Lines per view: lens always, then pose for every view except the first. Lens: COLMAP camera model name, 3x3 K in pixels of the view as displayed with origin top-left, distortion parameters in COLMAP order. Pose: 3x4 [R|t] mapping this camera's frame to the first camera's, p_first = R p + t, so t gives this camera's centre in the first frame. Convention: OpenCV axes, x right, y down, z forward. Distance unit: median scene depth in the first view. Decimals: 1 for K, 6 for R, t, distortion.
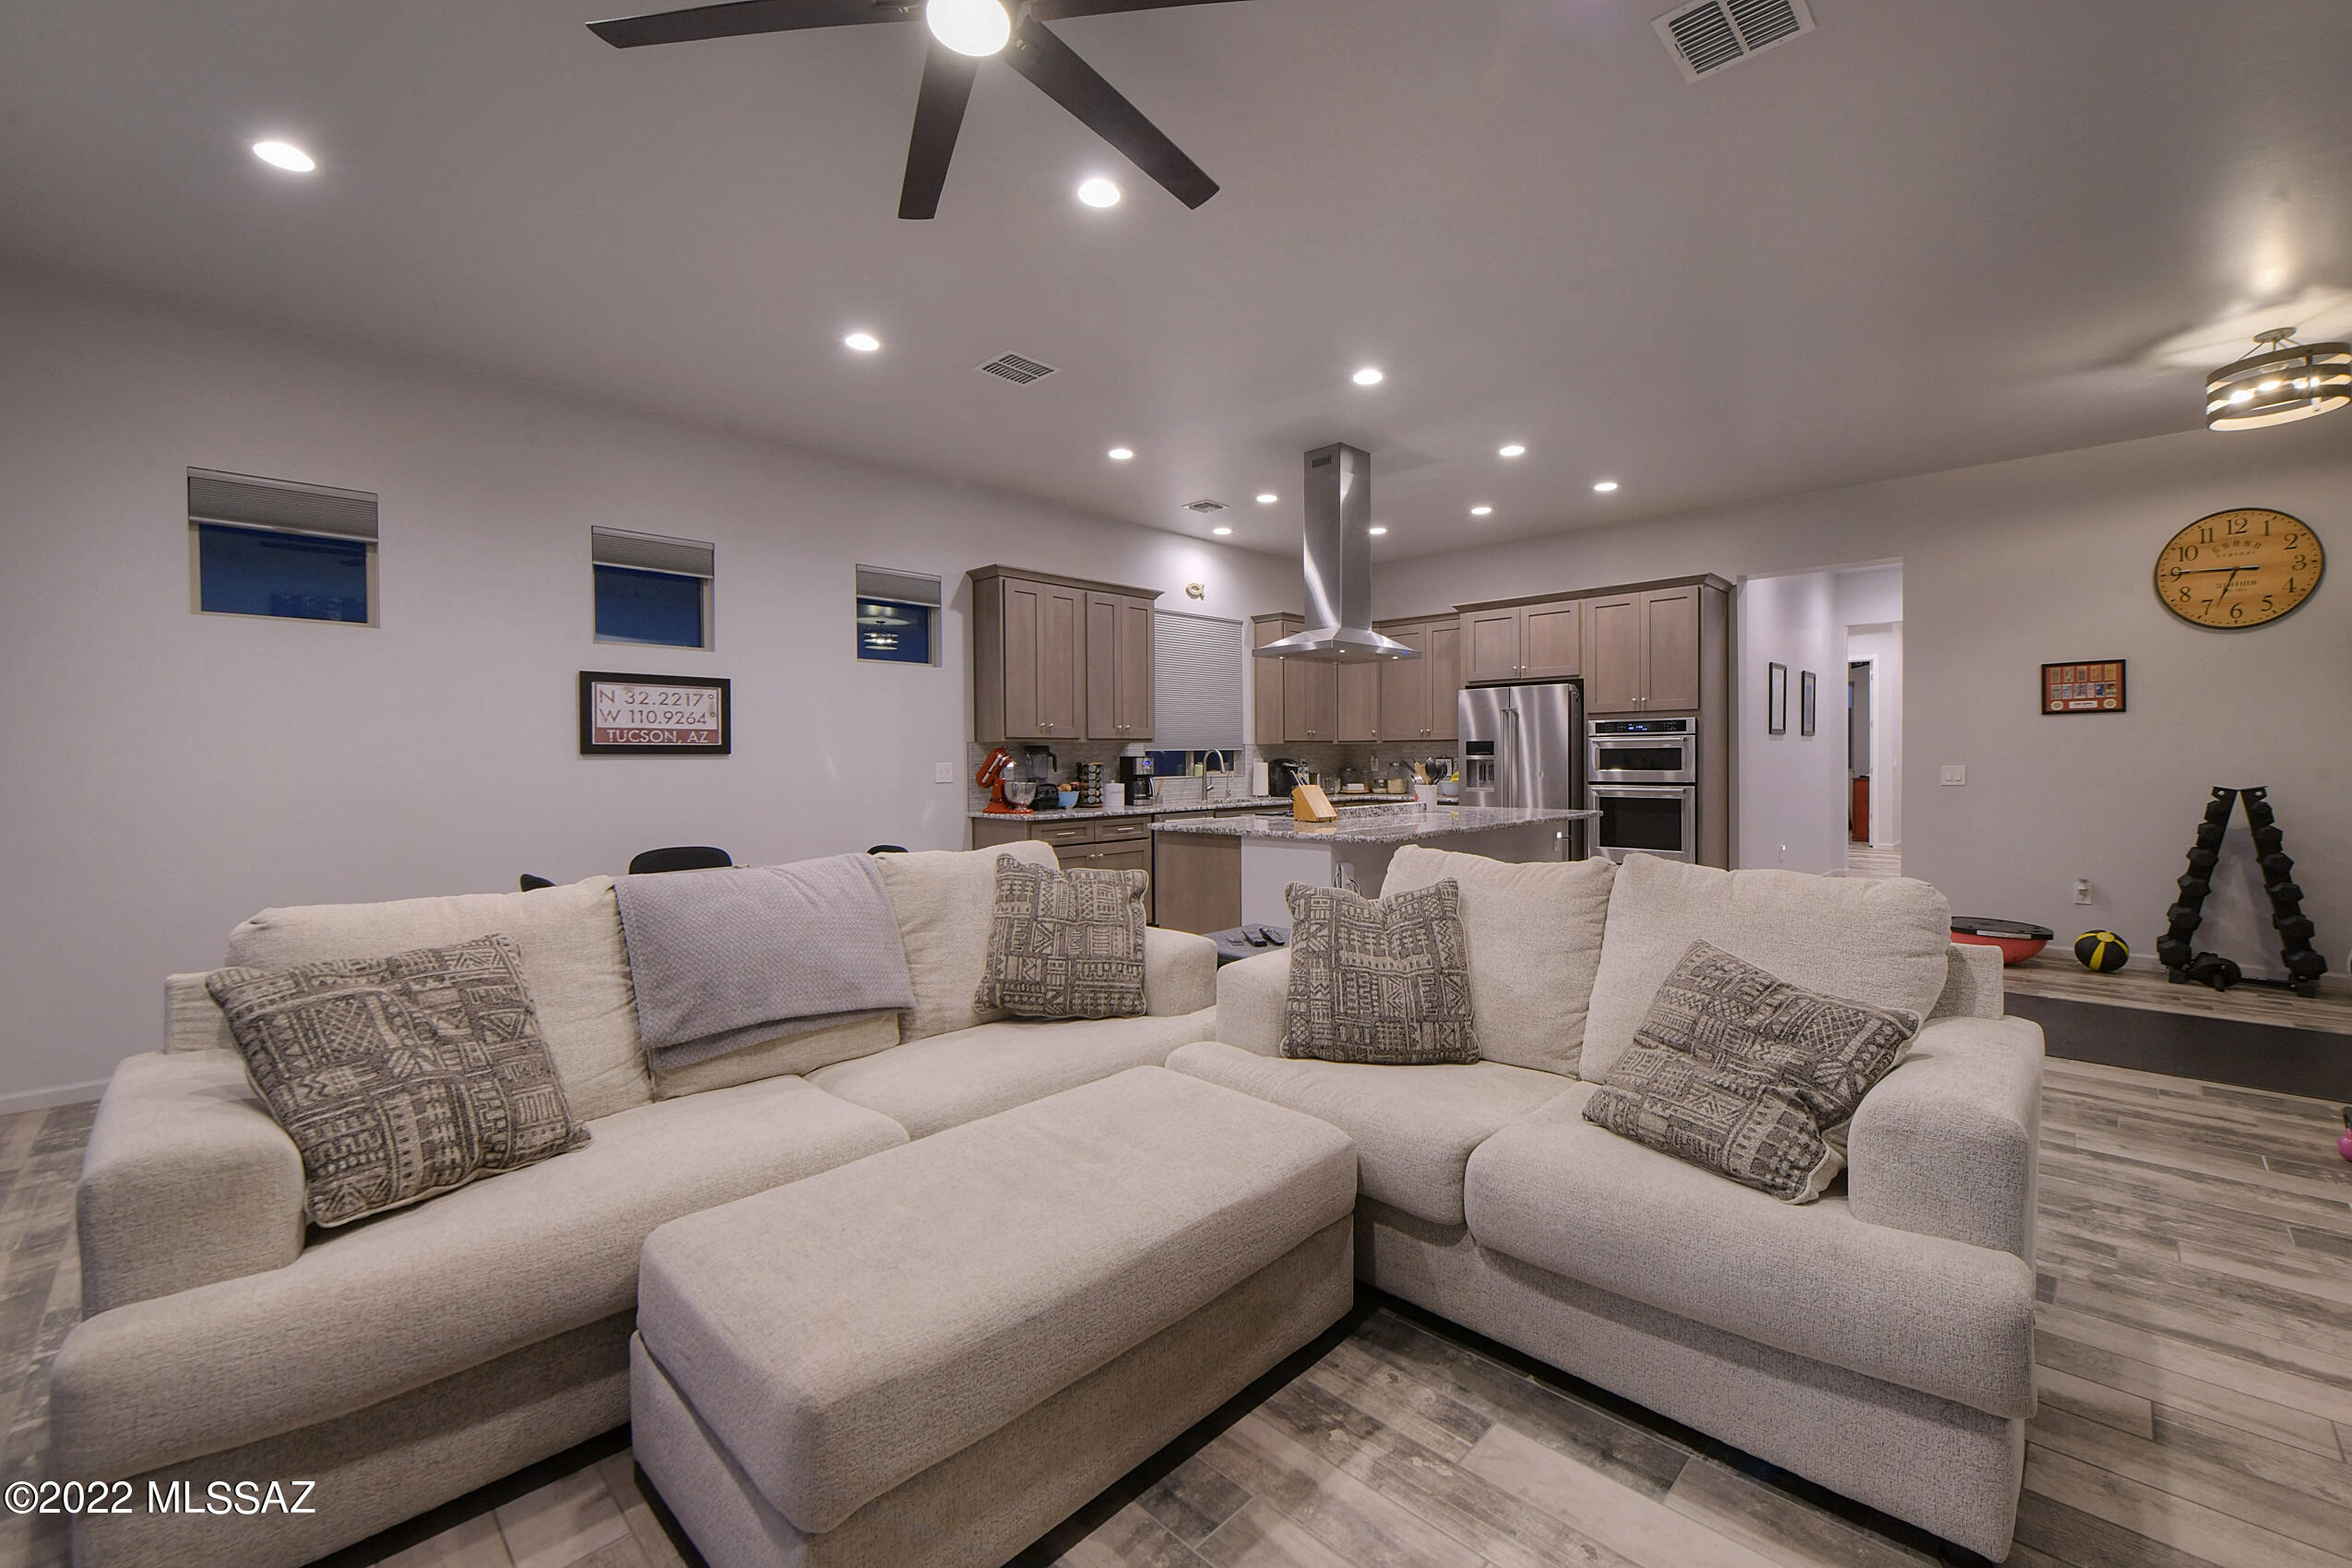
lens RADIAL K [[952.1, 0, 1219.4], [0, 952.1, 755.4], [0, 0, 1]] dist [-0.005861, -0.000183]
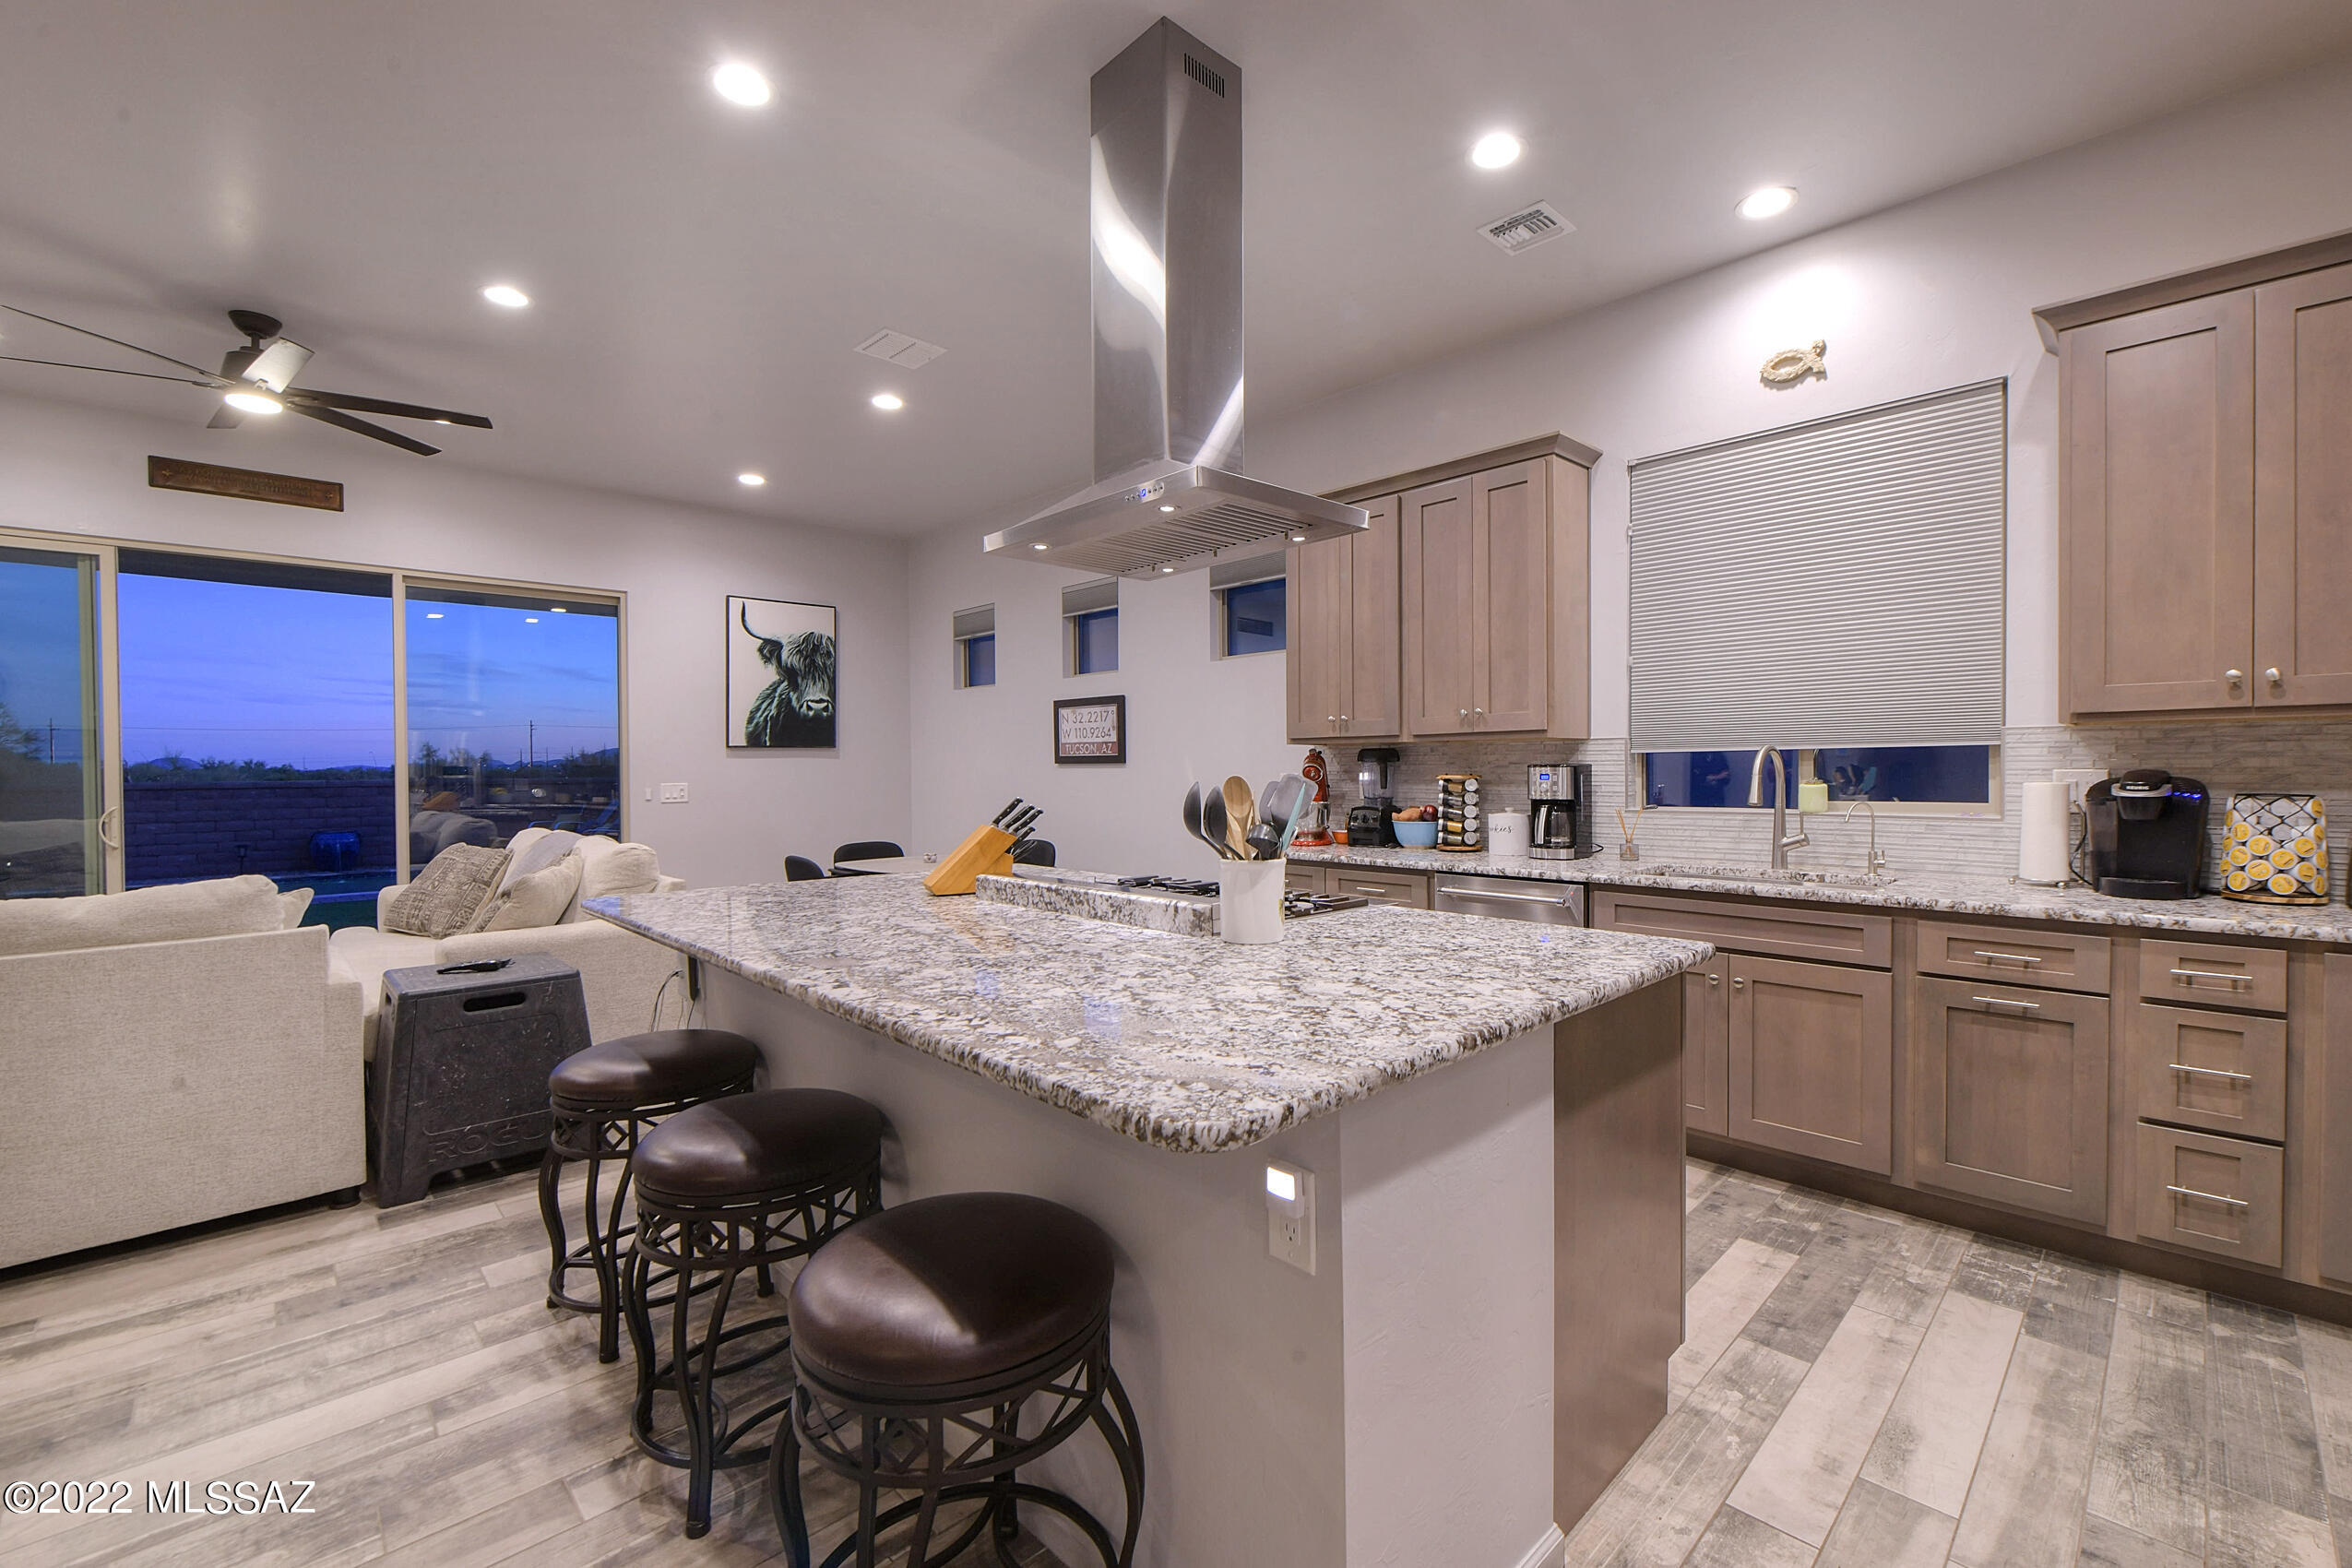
lens RADIAL K [[952.1, 0, 1159.2], [0, 952.1, 786.7], [0, 0, 1]] dist [-0.005861, -0.000183]
pose [[-0.033778, 0.027102, -0.999062, 0.560312], [0.007292, 0.999612, 0.026870, -0.002965], [0.999403, -0.006378, -0.033963, 1.017965]]
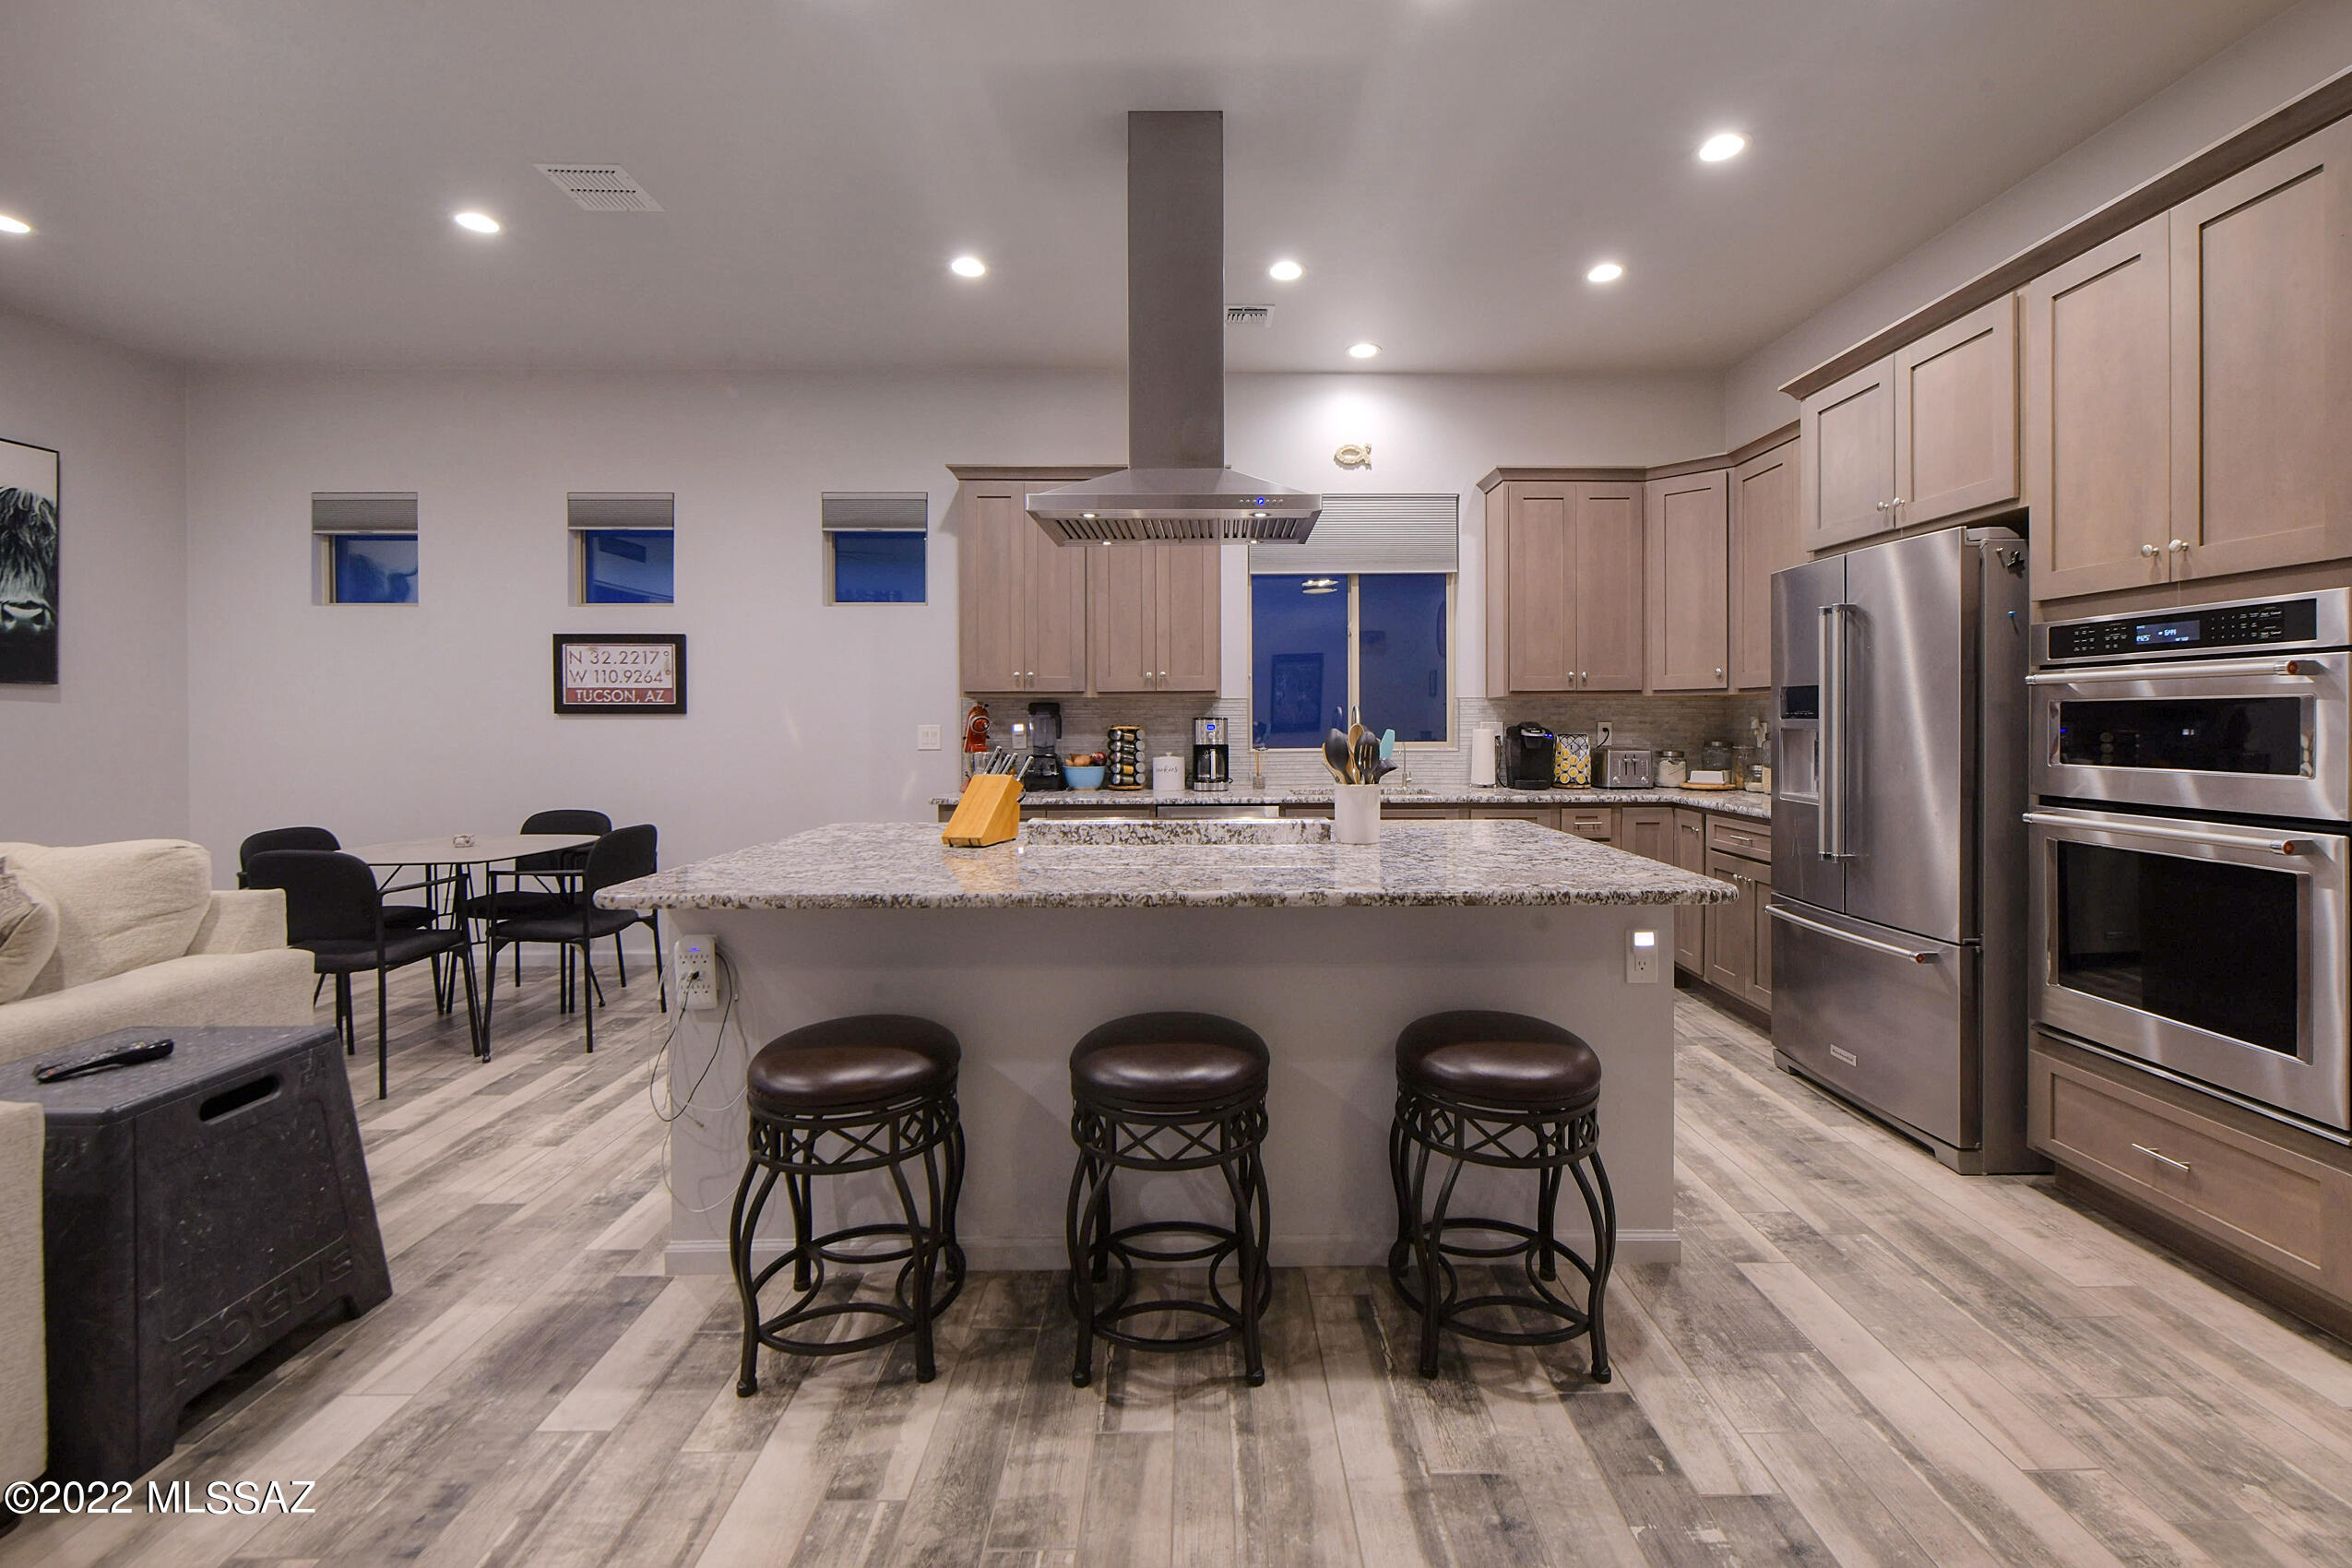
lens RADIAL K [[1011.0, 0, 1167.8], [0, 1011.0, 731.9], [0, 0, 1]] dist [-0.004717, -0.000362]
pose [[0.703272, 0.014817, -0.710767, 0.508196], [-0.002302, 0.999825, 0.018564, -0.002725], [0.710917, -0.011419, 0.703183, 0.597333]]
